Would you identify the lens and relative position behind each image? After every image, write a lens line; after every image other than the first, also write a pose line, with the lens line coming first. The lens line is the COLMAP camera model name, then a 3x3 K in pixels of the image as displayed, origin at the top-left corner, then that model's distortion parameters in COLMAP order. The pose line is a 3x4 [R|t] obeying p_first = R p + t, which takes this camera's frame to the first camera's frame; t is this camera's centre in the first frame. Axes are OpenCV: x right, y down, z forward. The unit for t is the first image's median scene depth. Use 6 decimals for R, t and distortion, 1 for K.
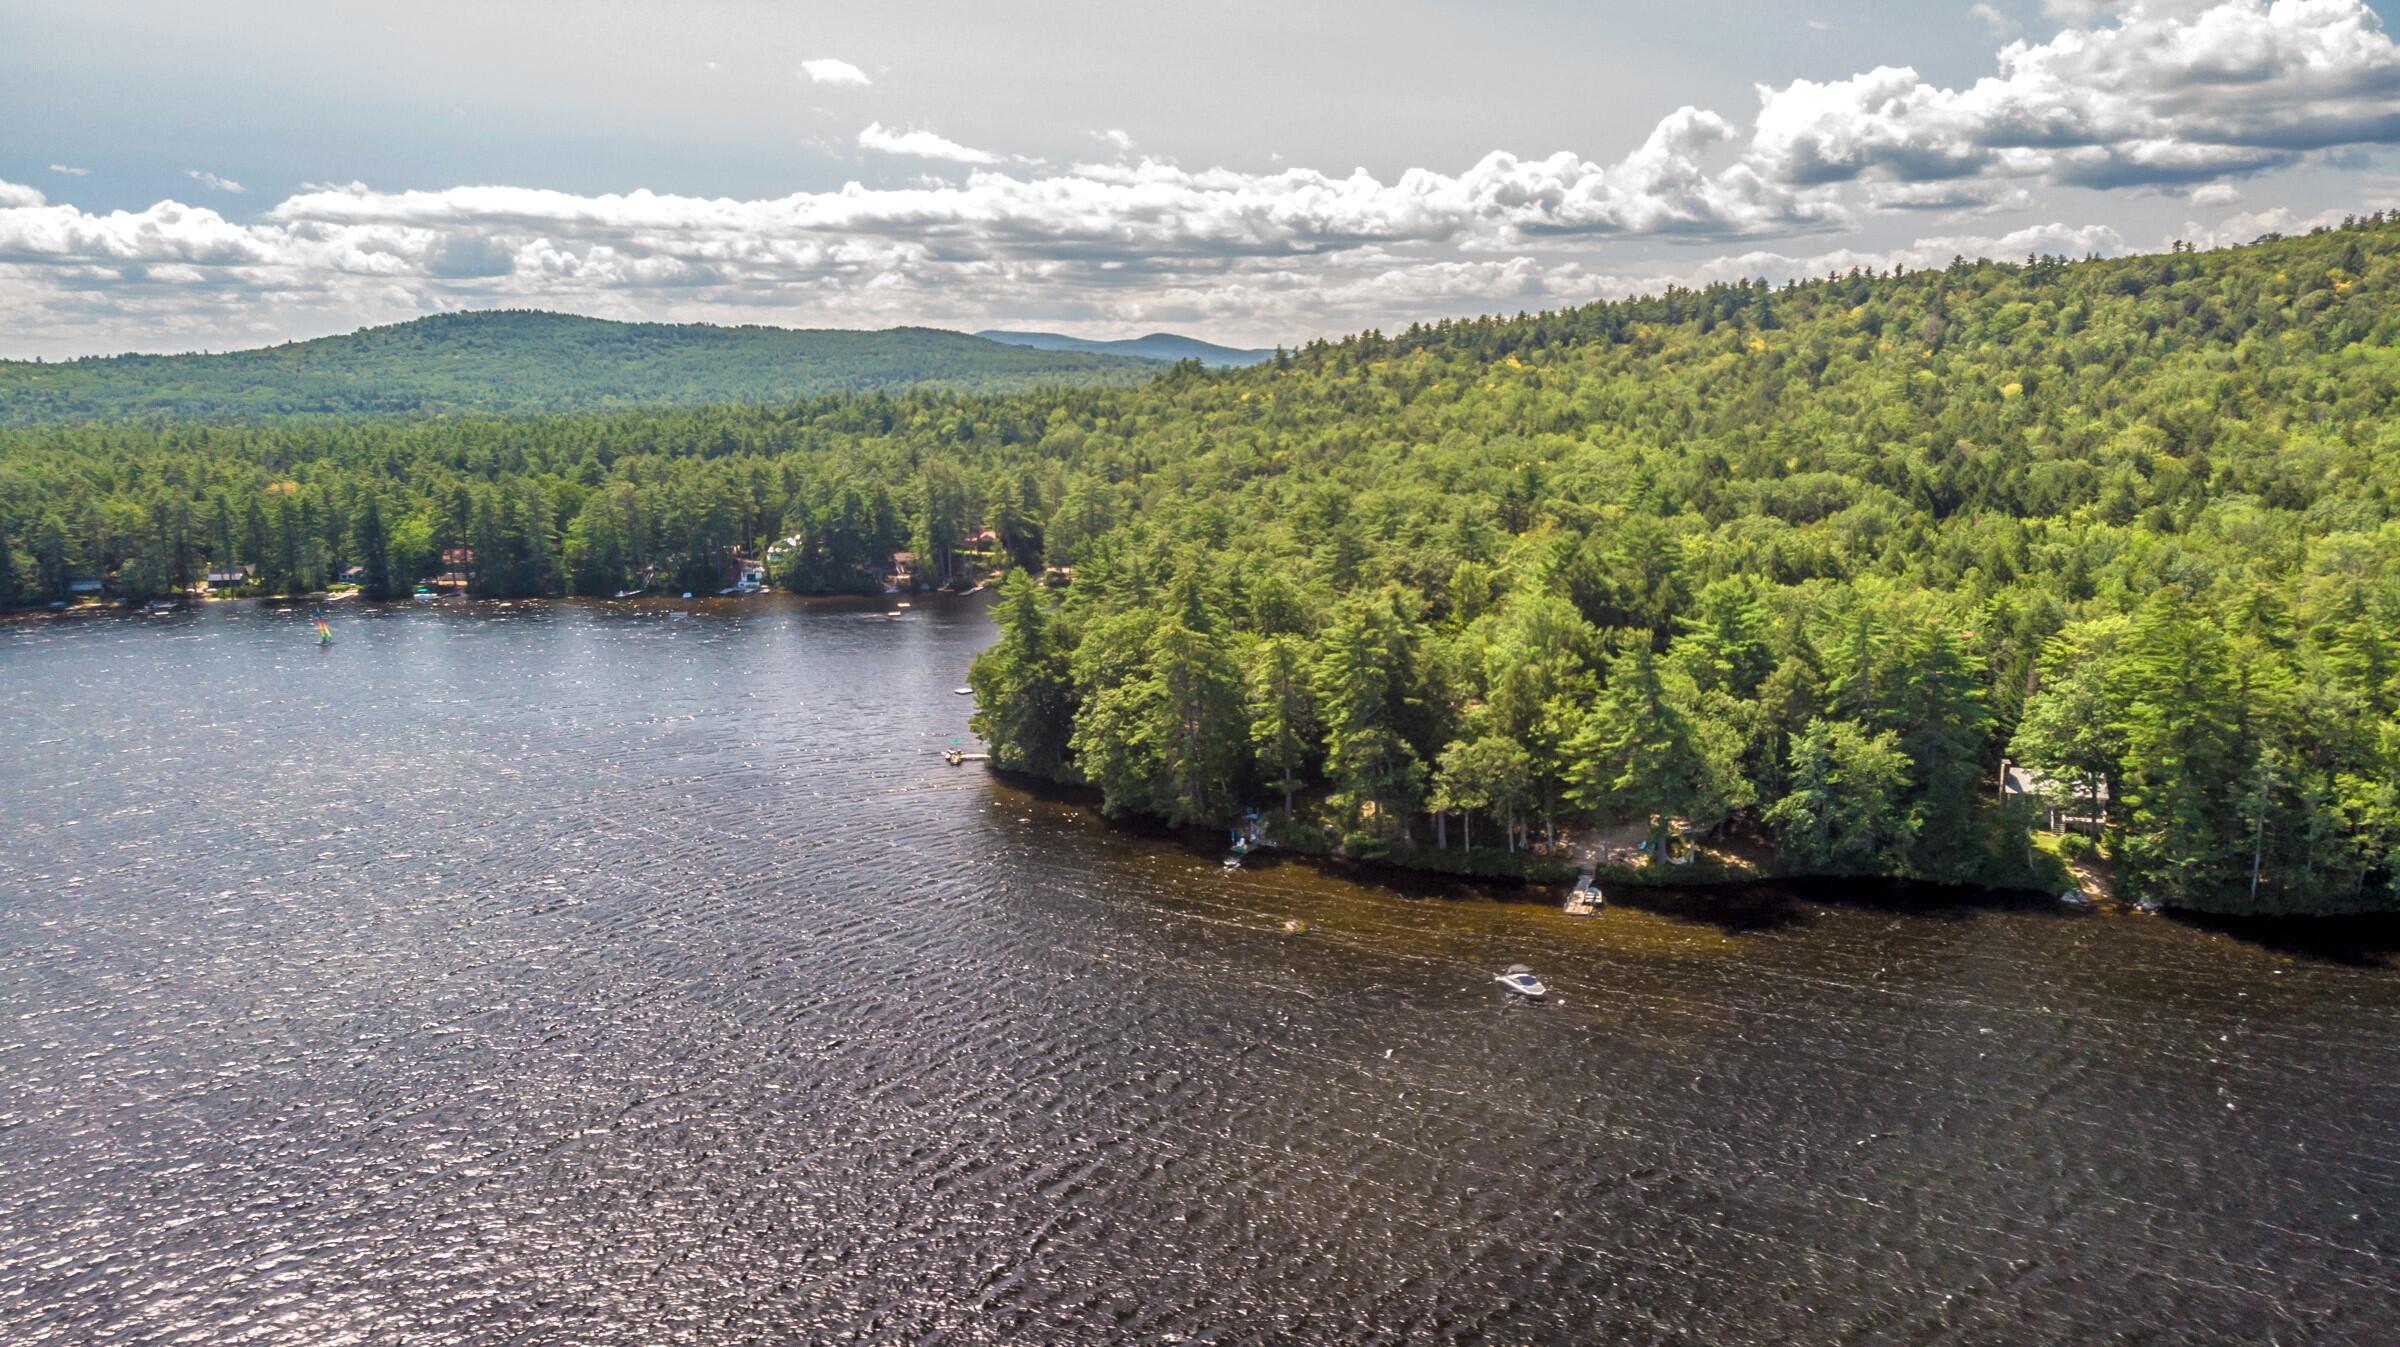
lens RADIAL K [[1710.4, 0, 1177.2], [0, 1710.4, 685.5], [0, 0, 1]] dist [-0.036656, 0.057119]
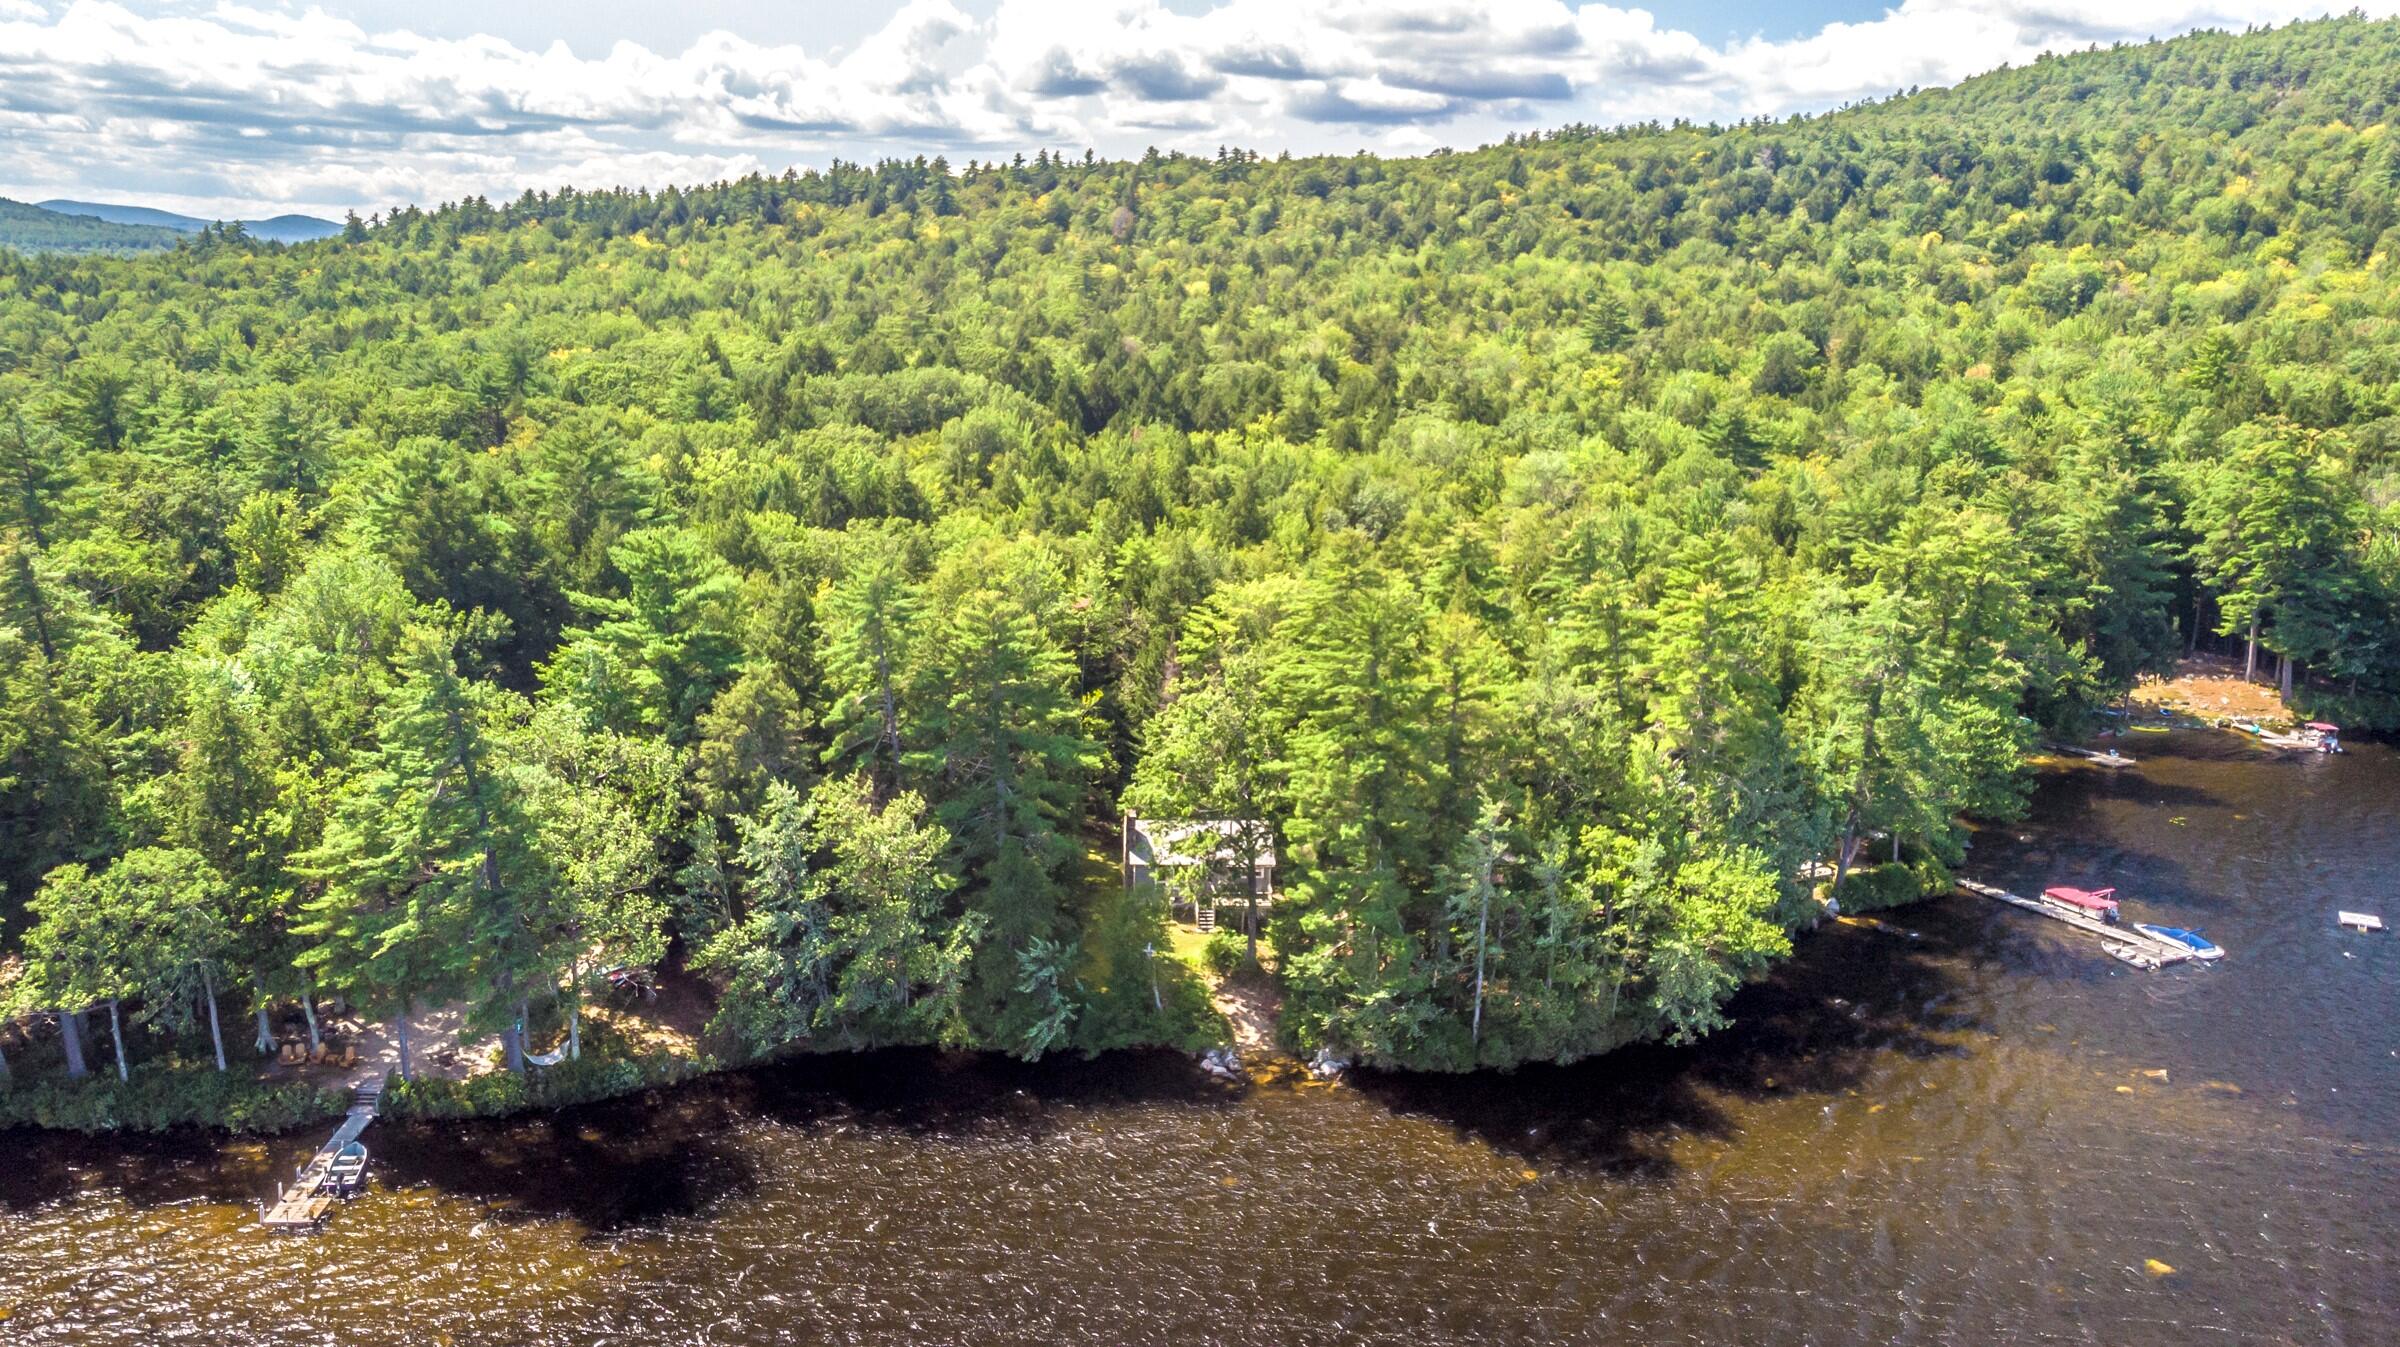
lens RADIAL K [[1710.4, 0, 1190.8], [0, 1710.4, 653.3], [0, 0, 1]] dist [-0.036656, 0.057119]
pose [[0.911883, -0.041537, 0.408343, 0.173402], [0.031248, 0.999004, 0.031839, -0.022322], [-0.409259, -0.016273, 0.912273, 0.285450]]
